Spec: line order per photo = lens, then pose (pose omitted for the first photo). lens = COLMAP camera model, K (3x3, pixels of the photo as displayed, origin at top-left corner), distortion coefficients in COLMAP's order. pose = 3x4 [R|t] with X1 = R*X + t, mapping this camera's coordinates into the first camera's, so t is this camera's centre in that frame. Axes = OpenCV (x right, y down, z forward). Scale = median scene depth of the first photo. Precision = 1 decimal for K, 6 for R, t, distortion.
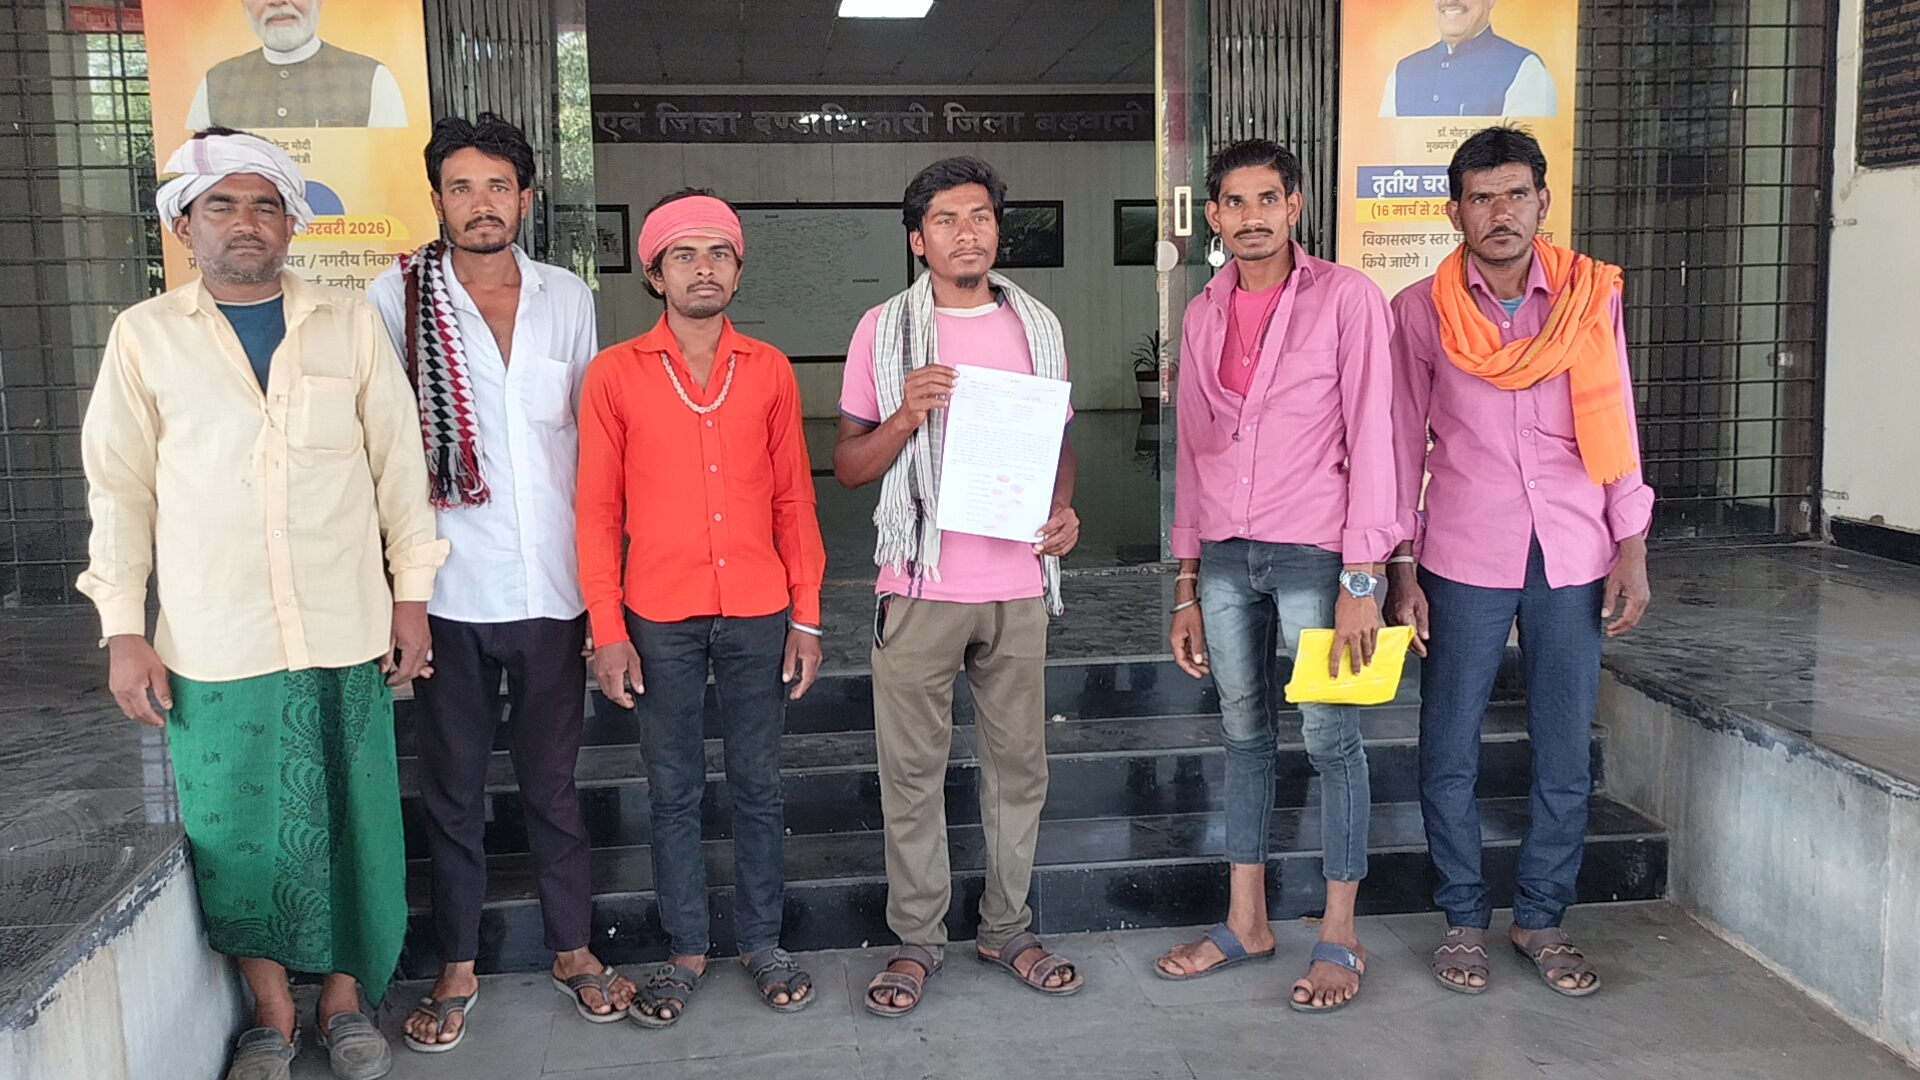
lens RADIAL K [[1658.7, 0, 892.9], [0, 1658.7, 543.4], [0, 0, 1]] dist [0.090294, -0.129706]
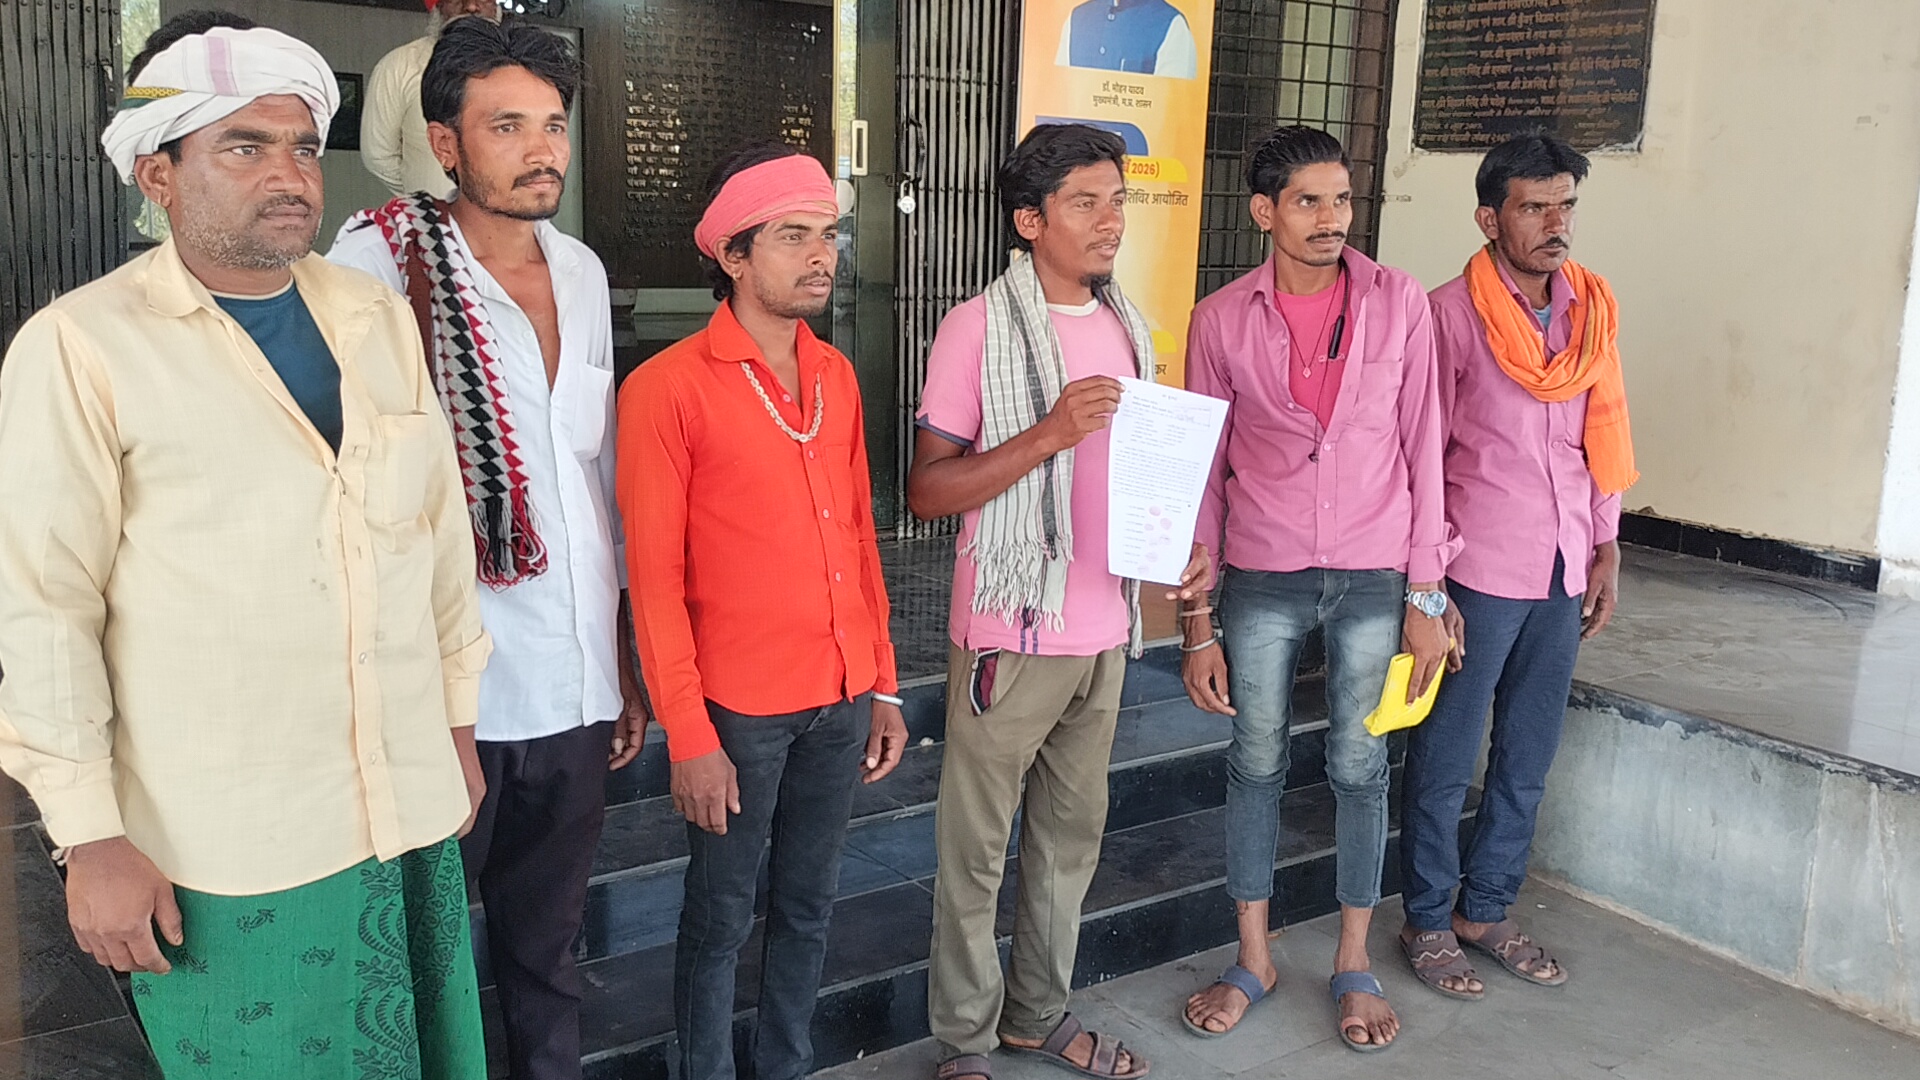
lens RADIAL K [[1705.2, 0, 960.0], [0, 1705.2, 540.0], [0, 0, 1]] dist [0.100758, -0.188655]
pose [[0.877922, -0.044262, 0.476753, -0.420787], [0.016637, 0.997937, 0.062012, -0.078298], [-0.478514, -0.046510, 0.876847, 0.265003]]
